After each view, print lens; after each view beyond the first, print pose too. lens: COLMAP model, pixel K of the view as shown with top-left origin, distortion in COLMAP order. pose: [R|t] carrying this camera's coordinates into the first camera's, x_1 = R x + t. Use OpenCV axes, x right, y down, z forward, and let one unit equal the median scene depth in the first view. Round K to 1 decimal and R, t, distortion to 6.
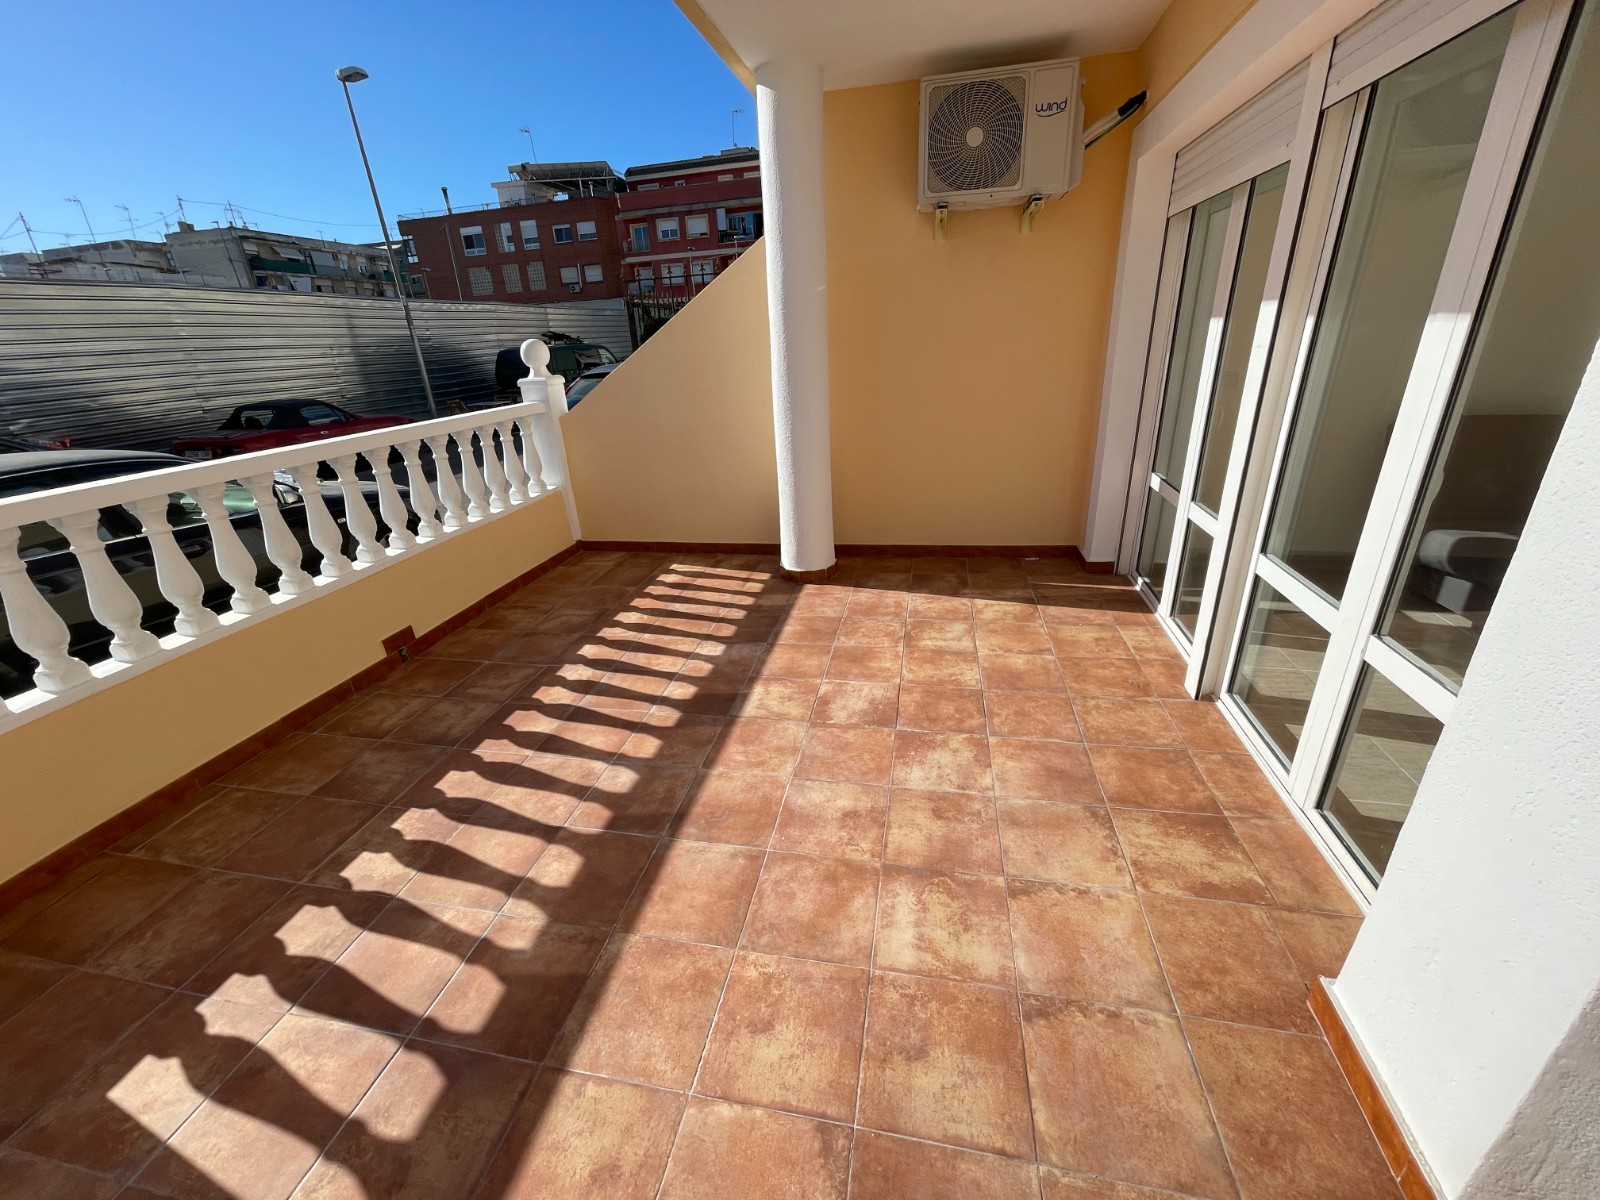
lens RADIAL K [[647.7, 0, 791.2], [0, 647.7, 595.1], [0, 0, 1]] dist [0.000219, 0.000257]
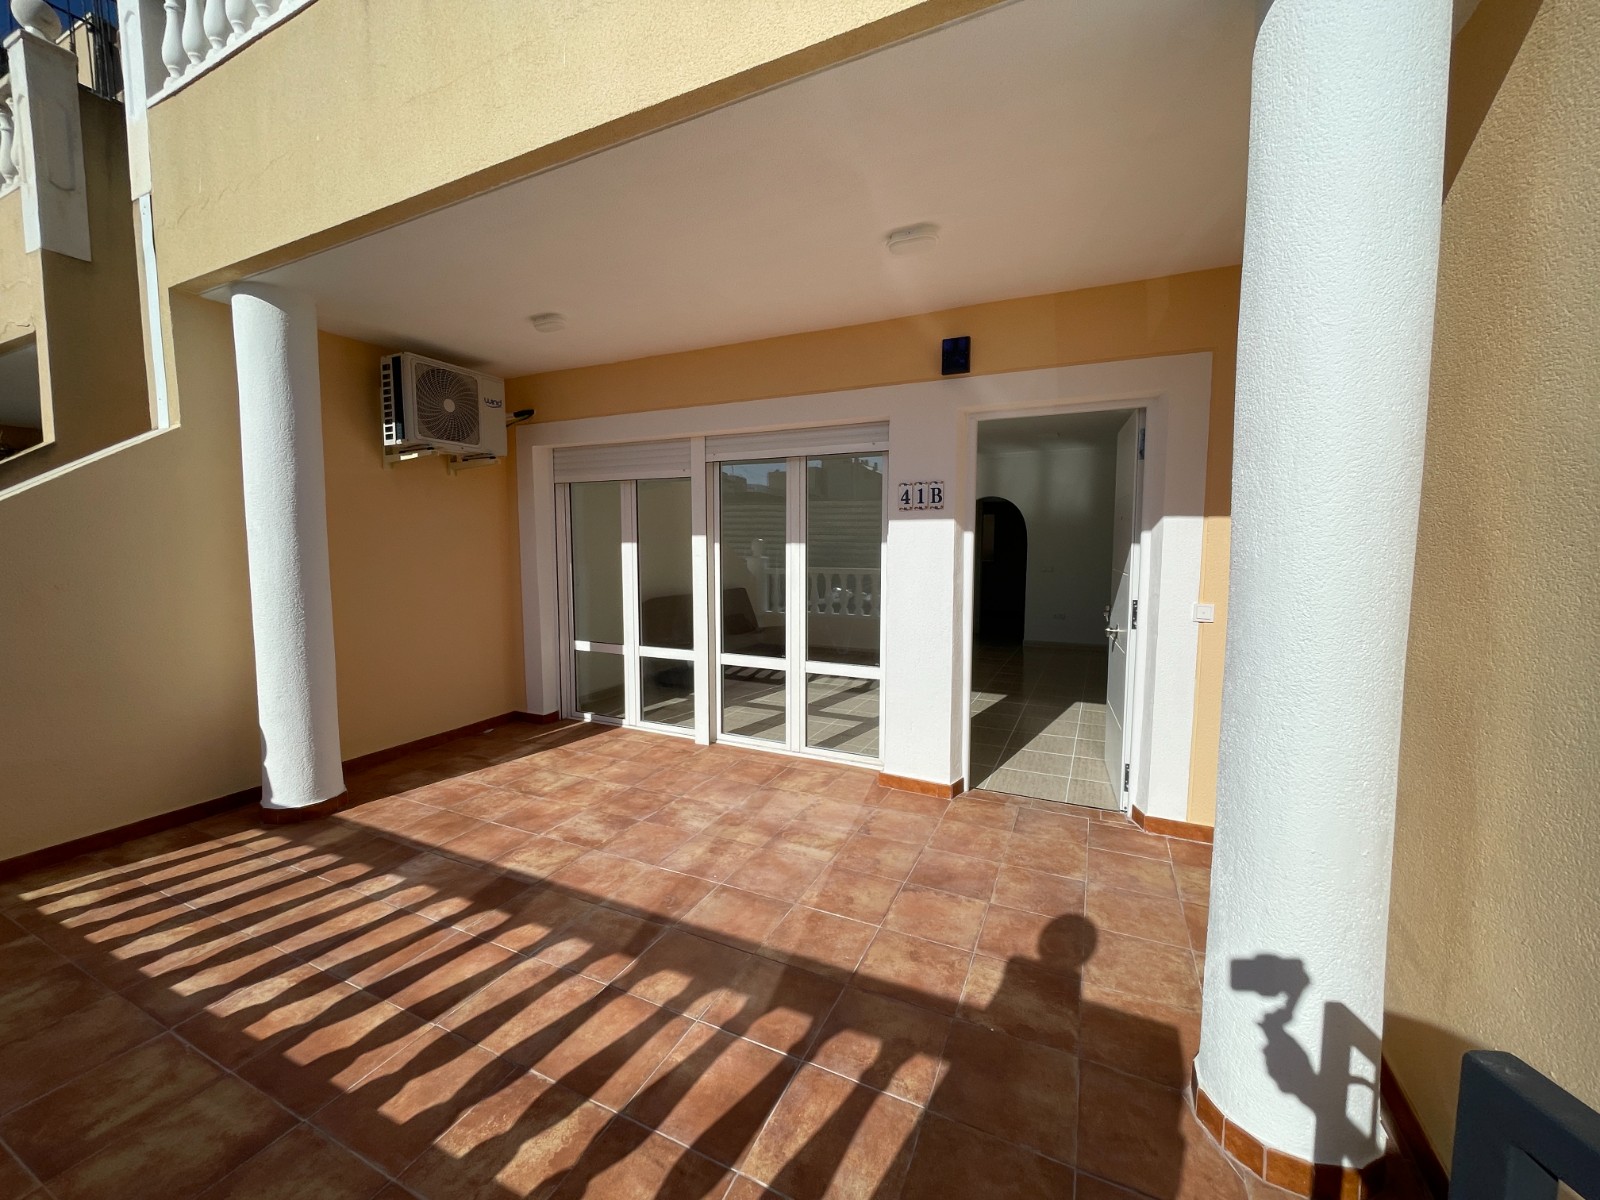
lens RADIAL K [[647.7, 0, 795.7], [0, 647.7, 594.8], [0, 0, 1]] dist [0.000219, 0.000257]
pose [[0.230327, -0.025396, 0.972782, -0.845872], [0.355609, 0.932717, -0.059848, -0.024485], [-0.905810, 0.359715, 0.223861, 0.212739]]
